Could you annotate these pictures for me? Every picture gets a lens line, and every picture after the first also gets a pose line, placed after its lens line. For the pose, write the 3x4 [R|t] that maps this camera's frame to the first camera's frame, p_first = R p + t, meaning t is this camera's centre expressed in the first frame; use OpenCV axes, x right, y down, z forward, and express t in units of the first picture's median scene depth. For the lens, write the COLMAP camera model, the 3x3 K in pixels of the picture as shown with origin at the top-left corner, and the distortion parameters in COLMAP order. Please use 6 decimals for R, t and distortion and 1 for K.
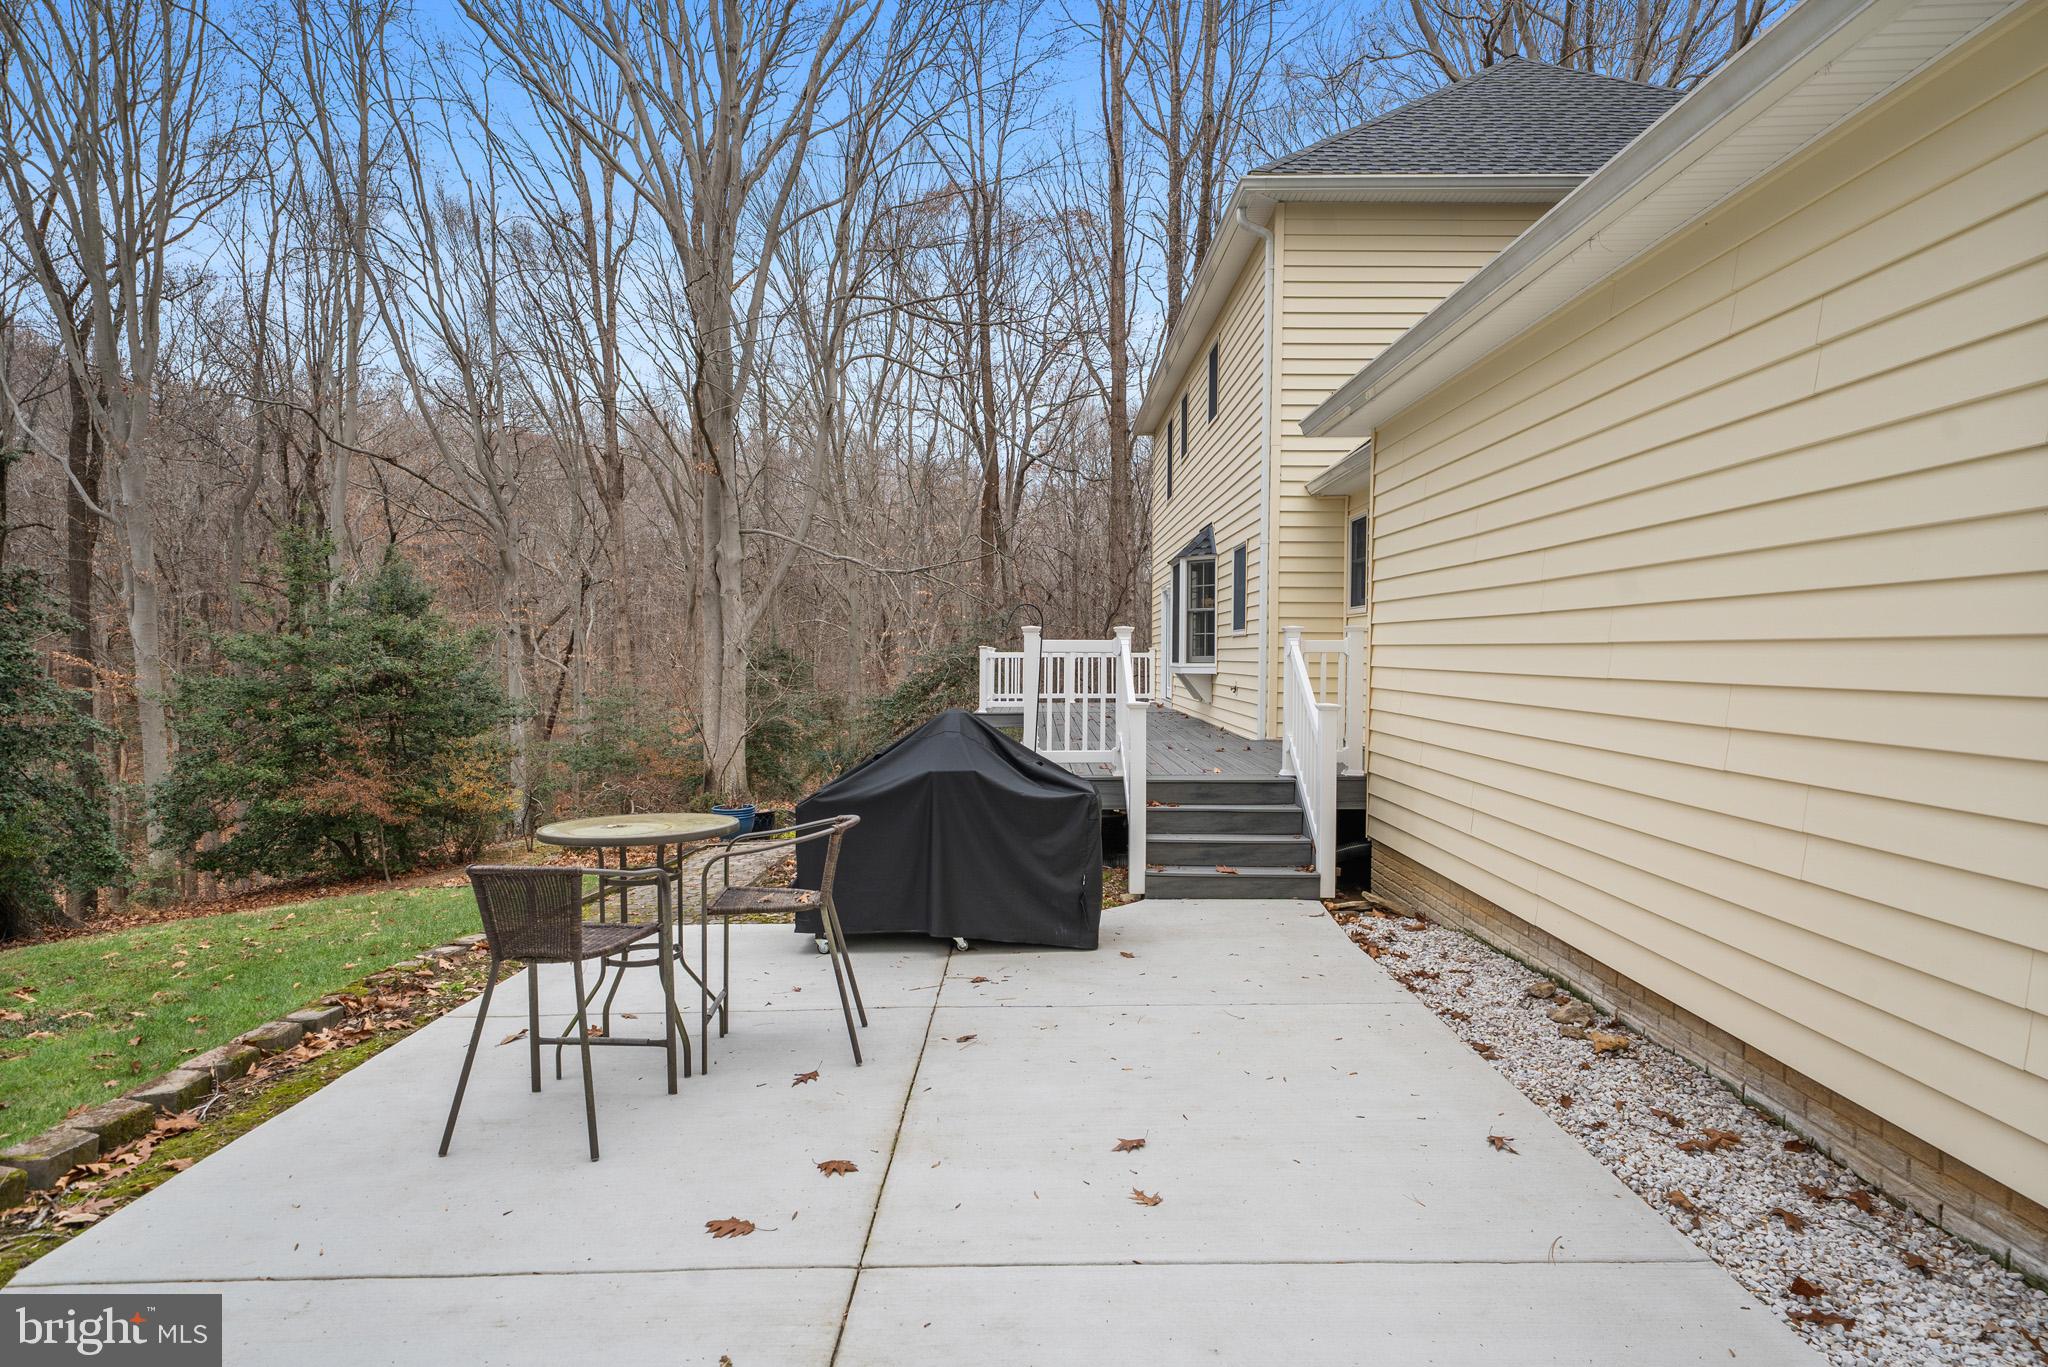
lens RADIAL K [[1227.3, 0, 1032.4], [0, 1227.3, 694.8], [0, 0, 1]] dist [0.025743, 0.001839]
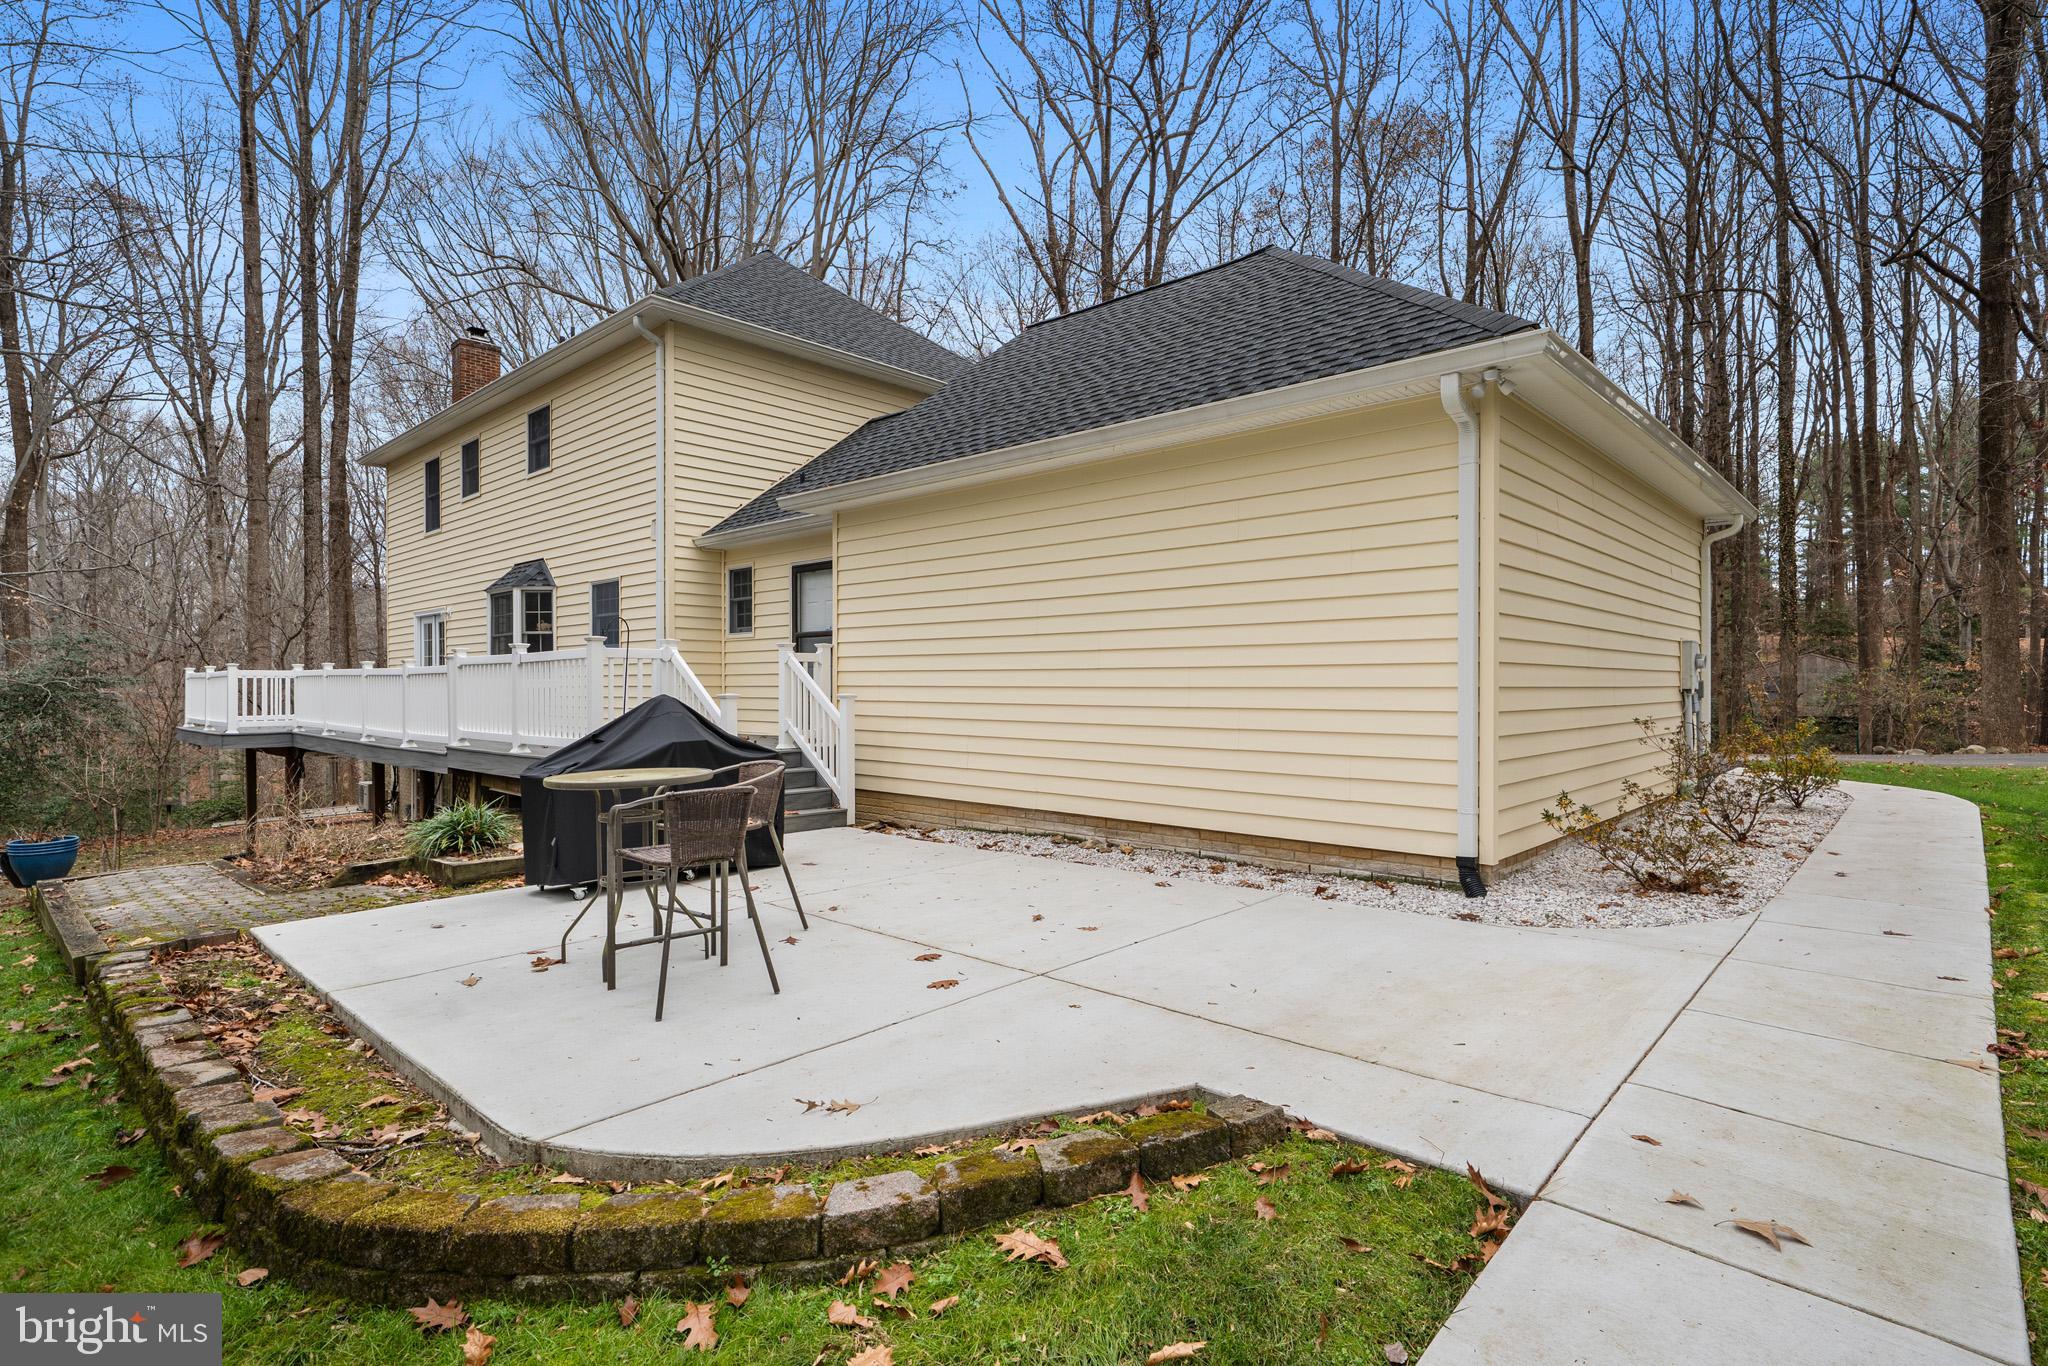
lens RADIAL K [[983.6, 0, 1068.5], [0, 983.6, 695.9], [0, 0, 1]] dist [0.008874, 0.004346]
pose [[0.675427, -0.010598, 0.737351, -0.086823], [0.026407, 0.999603, -0.009822, 0.005294], [-0.736954, 0.026105, 0.675439, -0.000999]]
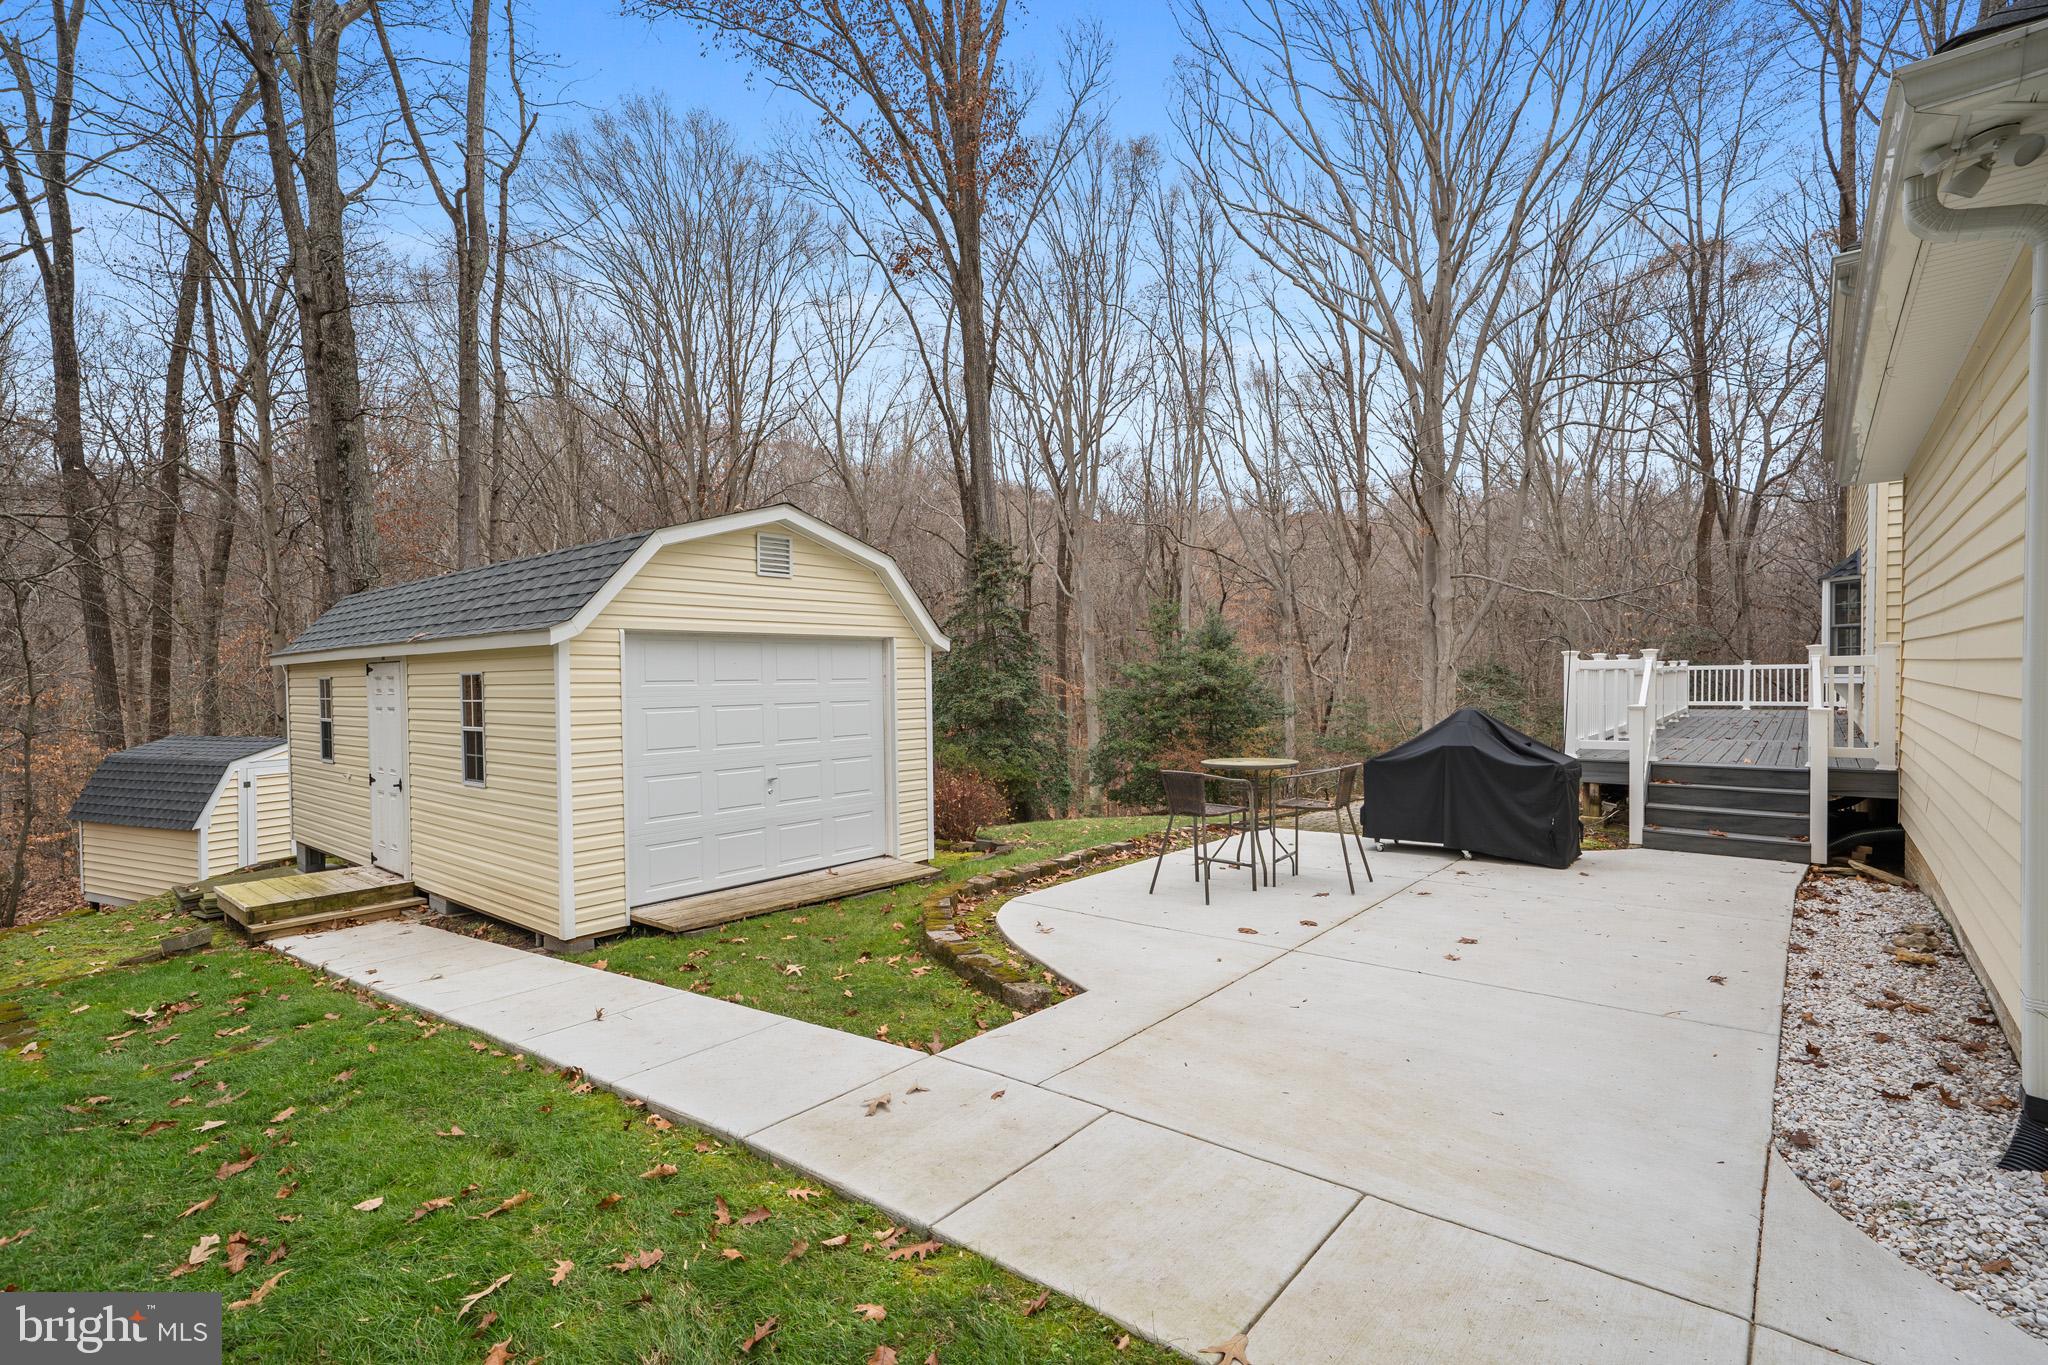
lens RADIAL K [[920.1, 0, 1030.4], [0, 920.1, 691.9], [0, 0, 1]] dist [0.014668, -0.000069]
pose [[0.771966, -0.000047, -0.635664, 0.041964], [-0.006264, 0.999951, -0.007682, 0.000567], [0.635633, 0.009912, 0.771928, -0.045313]]
